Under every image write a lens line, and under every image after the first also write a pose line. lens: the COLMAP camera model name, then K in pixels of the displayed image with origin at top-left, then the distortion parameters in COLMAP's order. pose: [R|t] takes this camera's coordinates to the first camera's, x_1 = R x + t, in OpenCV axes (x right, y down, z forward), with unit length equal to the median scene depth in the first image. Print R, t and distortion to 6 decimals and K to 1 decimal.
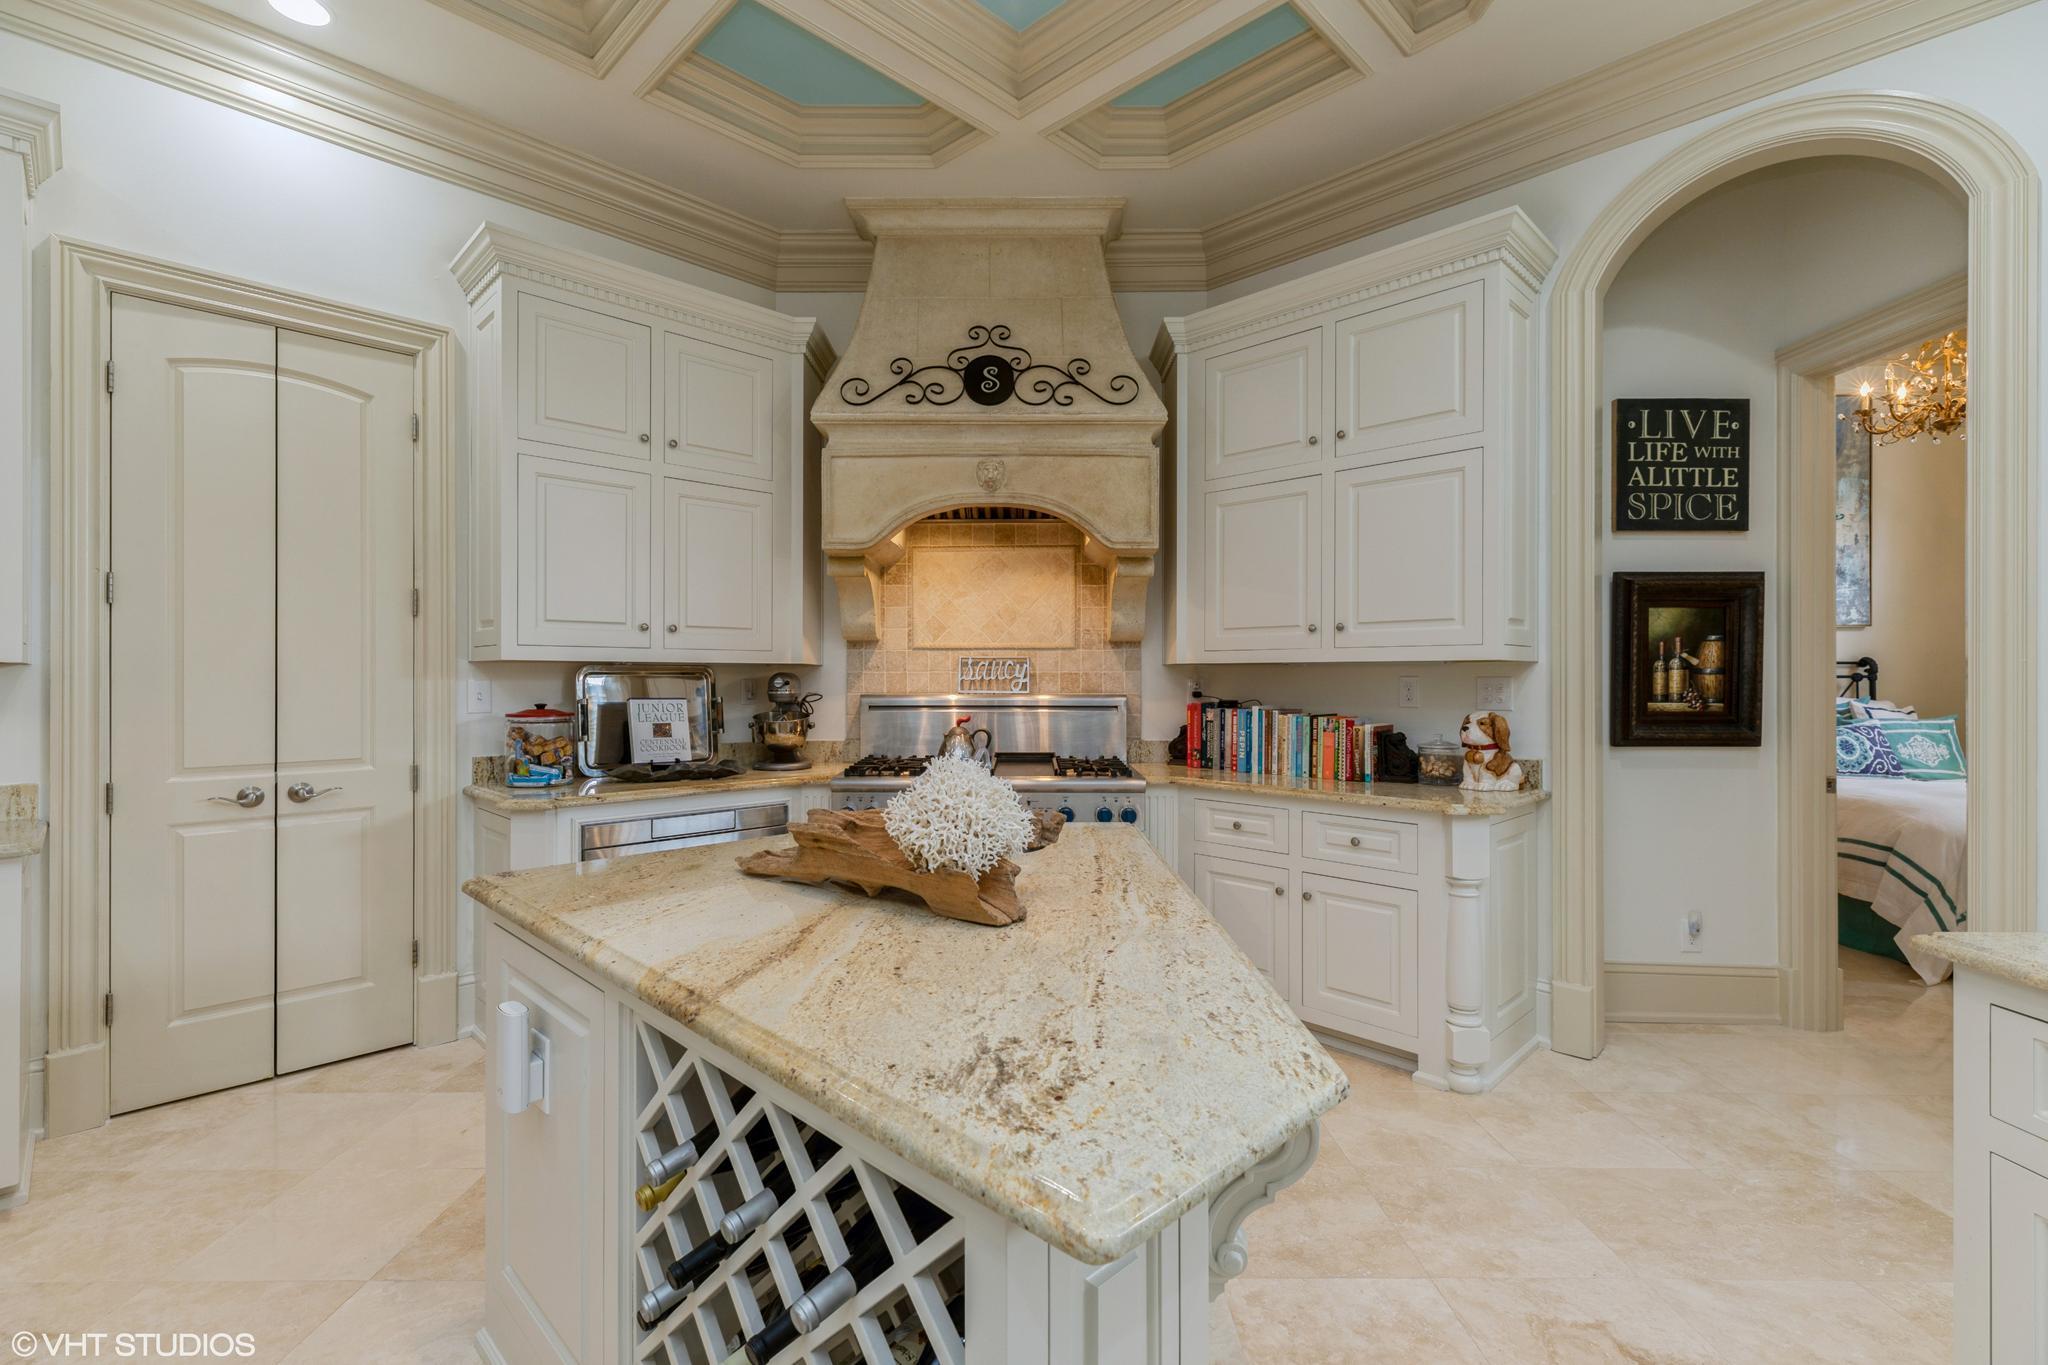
lens RADIAL K [[915.8, 0, 1023.3], [0, 915.8, 672.0], [0, 0, 1]] dist [0.002901, -0.001147]
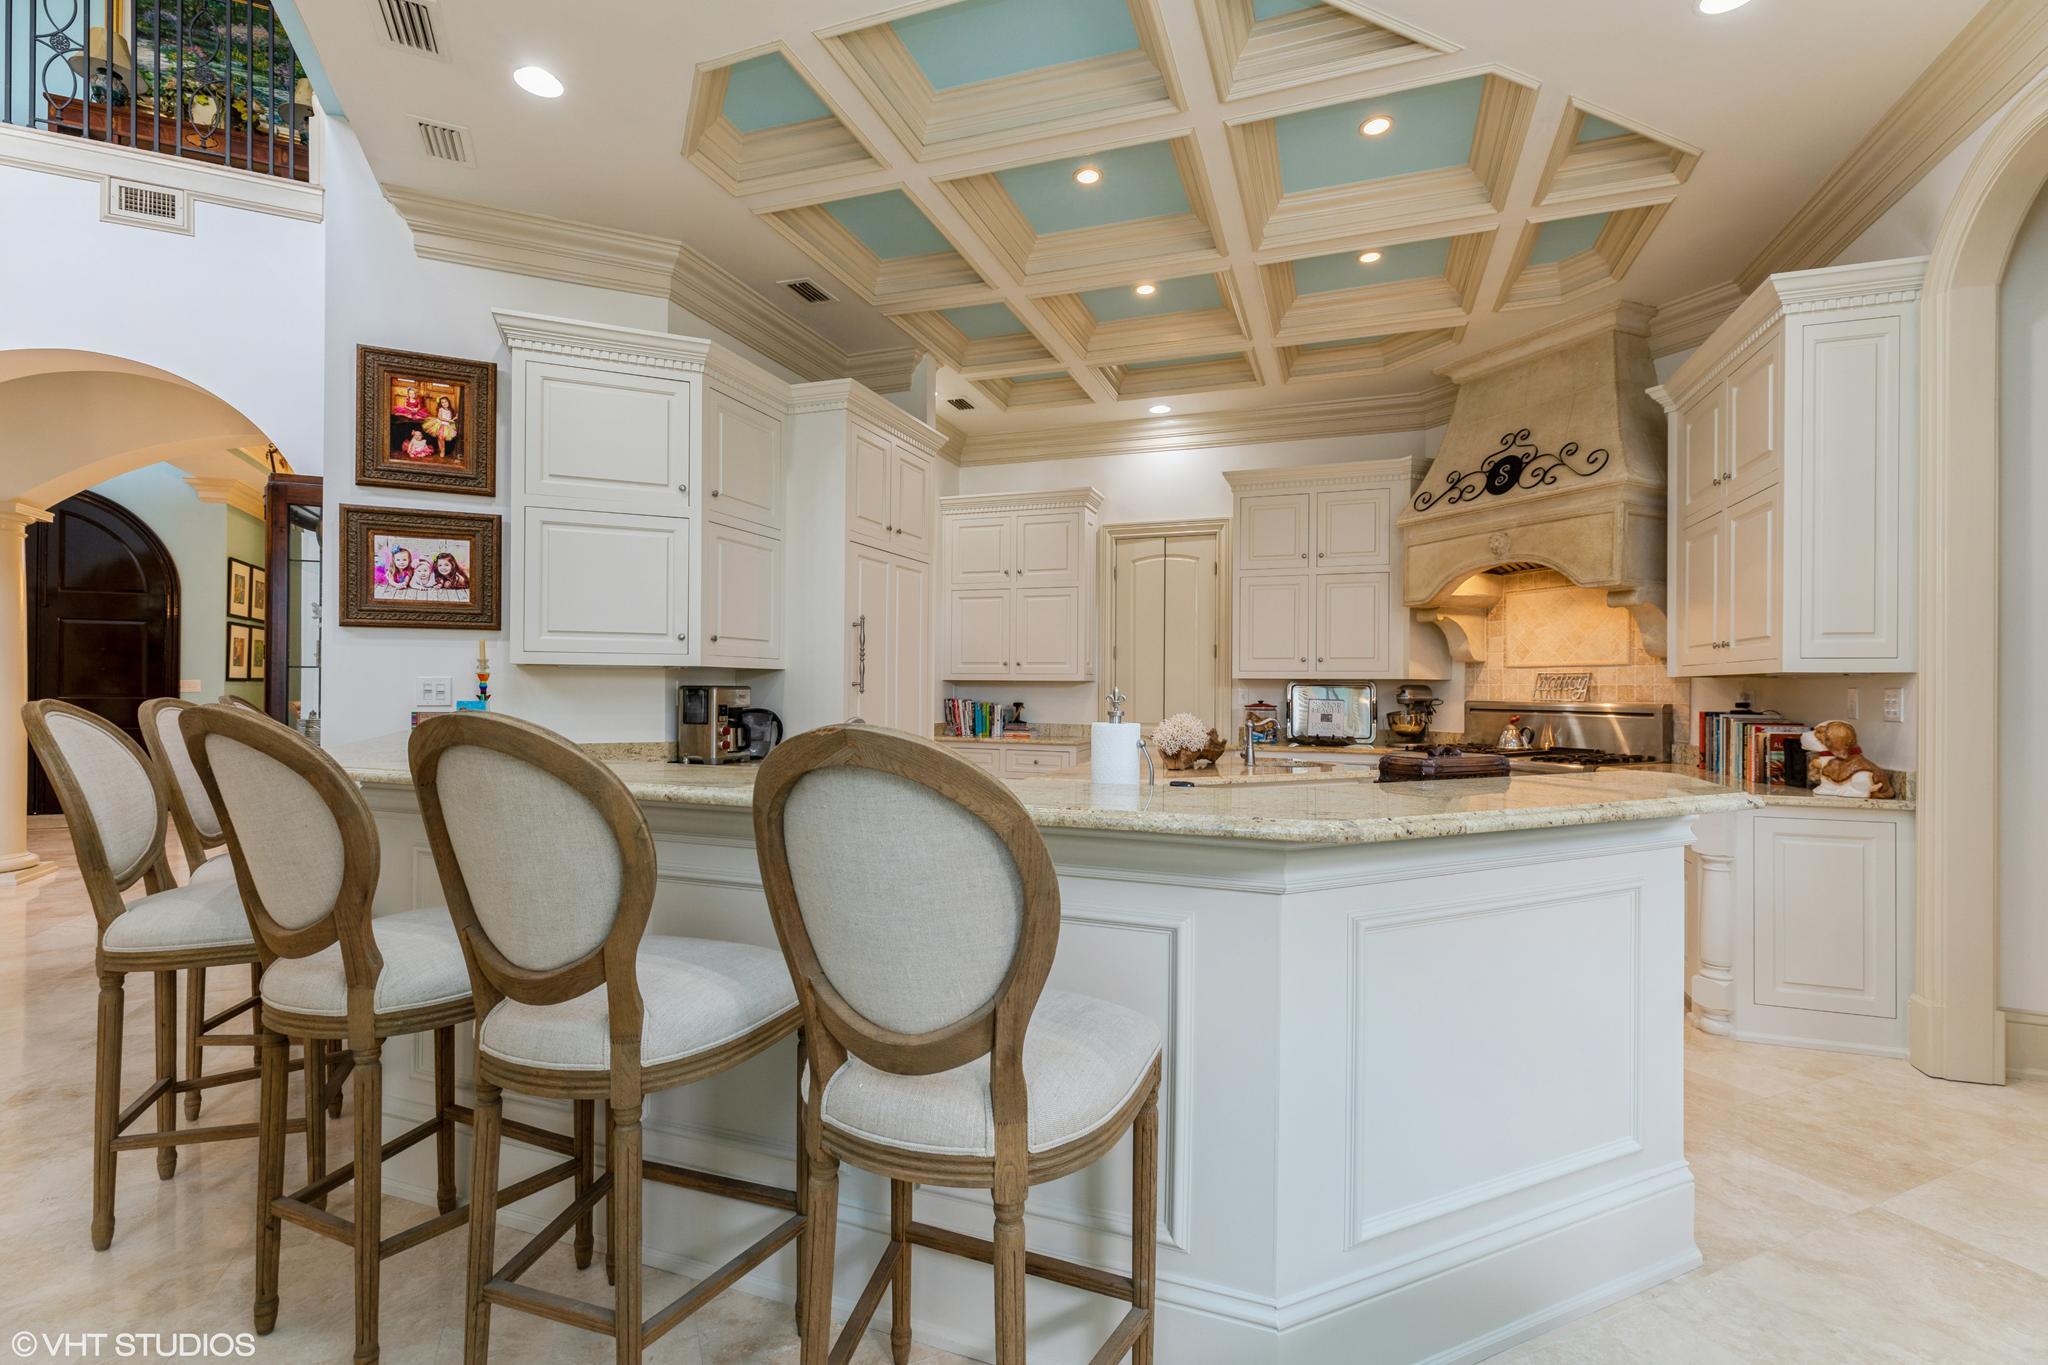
lens RADIAL K [[915.8, 0, 1023.1], [0, 915.8, 682.6], [0, 0, 1]] dist [0.002901, -0.001147]
pose [[0.420295, -0.002602, -0.907384, 0.887712], [-0.002625, 0.999988, -0.004083, 0.004996], [0.907384, 0.004098, 0.420283, -0.241961]]
